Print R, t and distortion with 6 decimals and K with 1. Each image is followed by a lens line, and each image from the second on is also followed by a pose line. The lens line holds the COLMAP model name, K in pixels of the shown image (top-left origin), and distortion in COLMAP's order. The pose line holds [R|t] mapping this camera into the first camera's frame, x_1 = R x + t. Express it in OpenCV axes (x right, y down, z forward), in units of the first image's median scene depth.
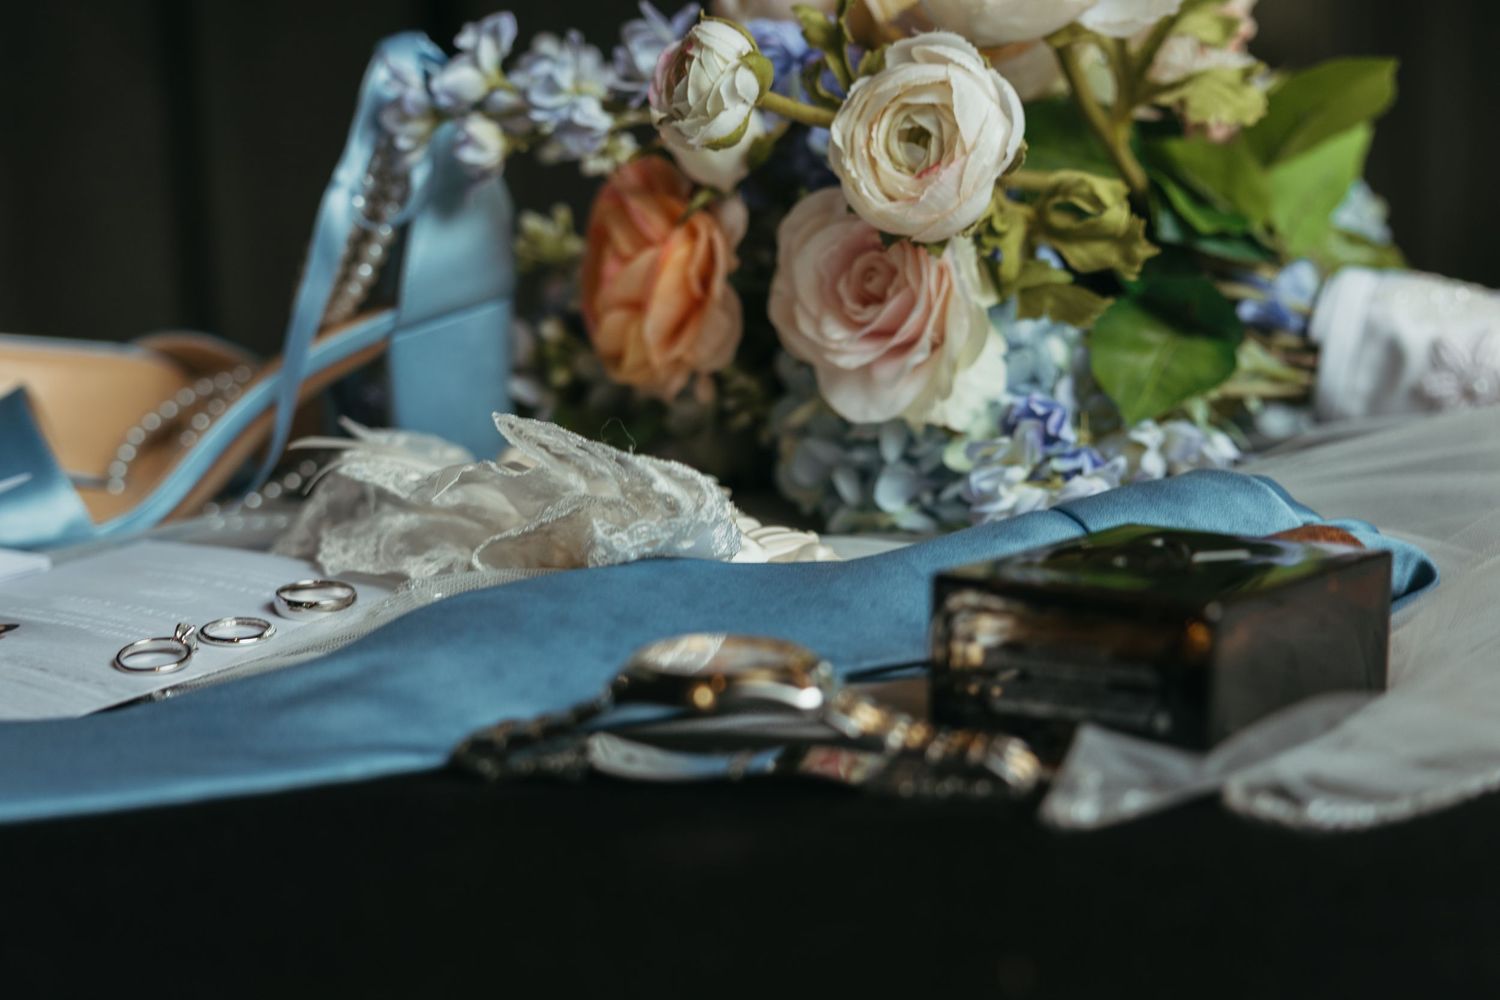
lens RADIAL K [[2586.5, 0, 749.1], [0, 2586.5, 500.4], [0, 0, 1]] dist [-0.011620, 0.000000]
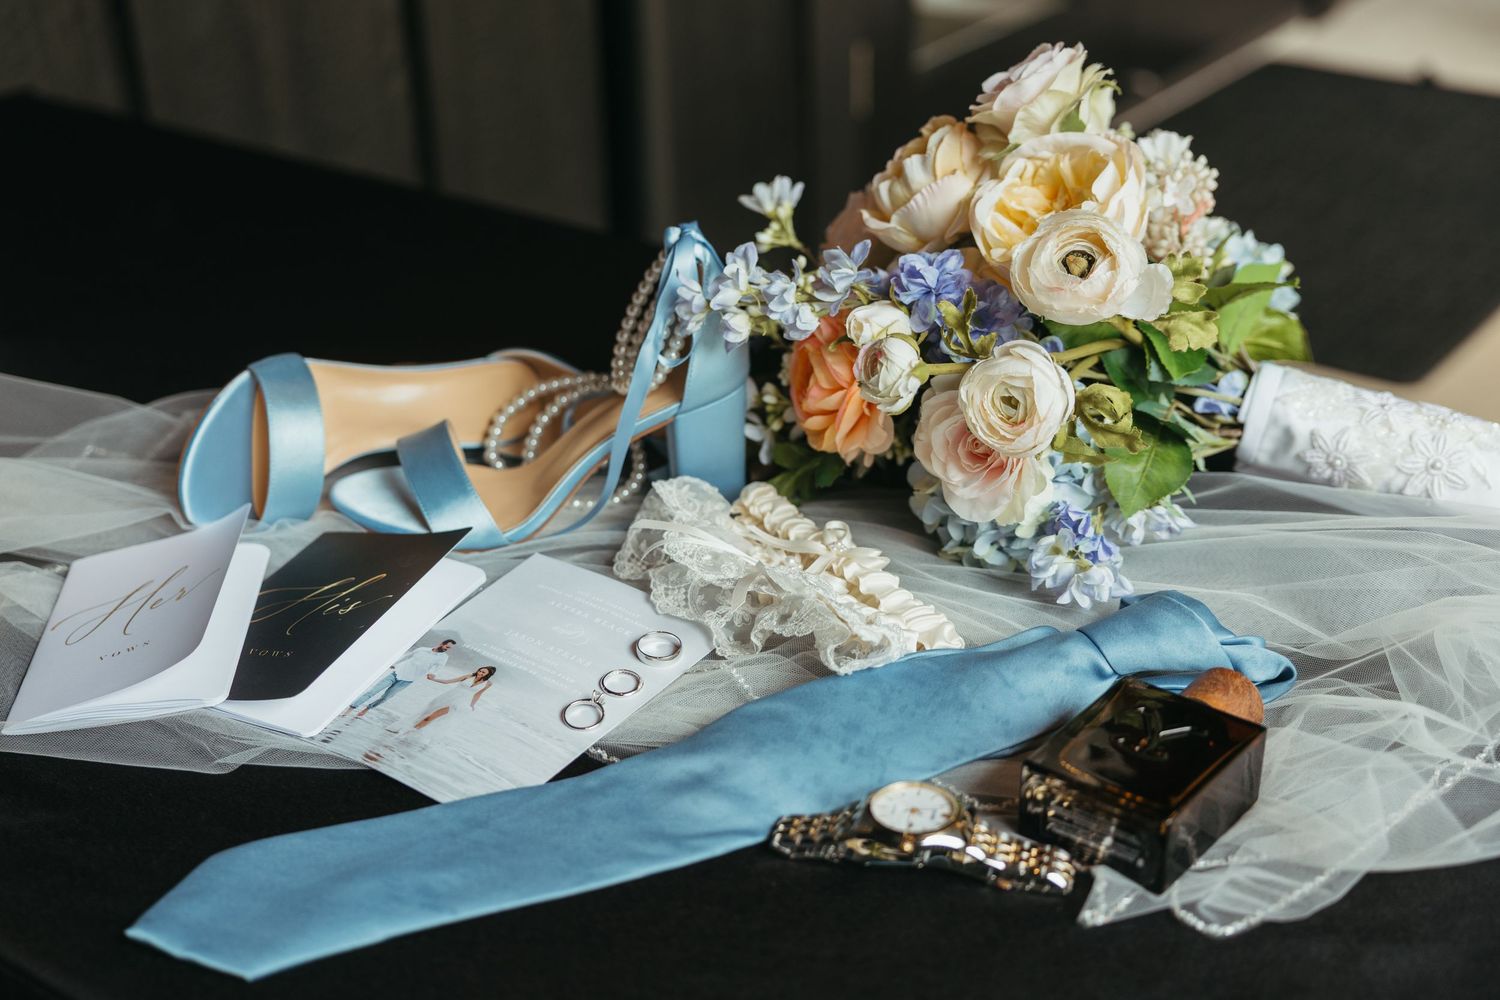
lens RADIAL K [[1984.5, 0, 750.8], [0, 1984.5, 499.7], [0, 0, 1]] dist [-0.079737, 0.000000]
pose [[0.999594, 0.010369, -0.026539, -0.068068], [-0.004014, 0.973388, 0.229127, -0.358067], [0.028209, -0.228928, 0.973035, -0.279833]]
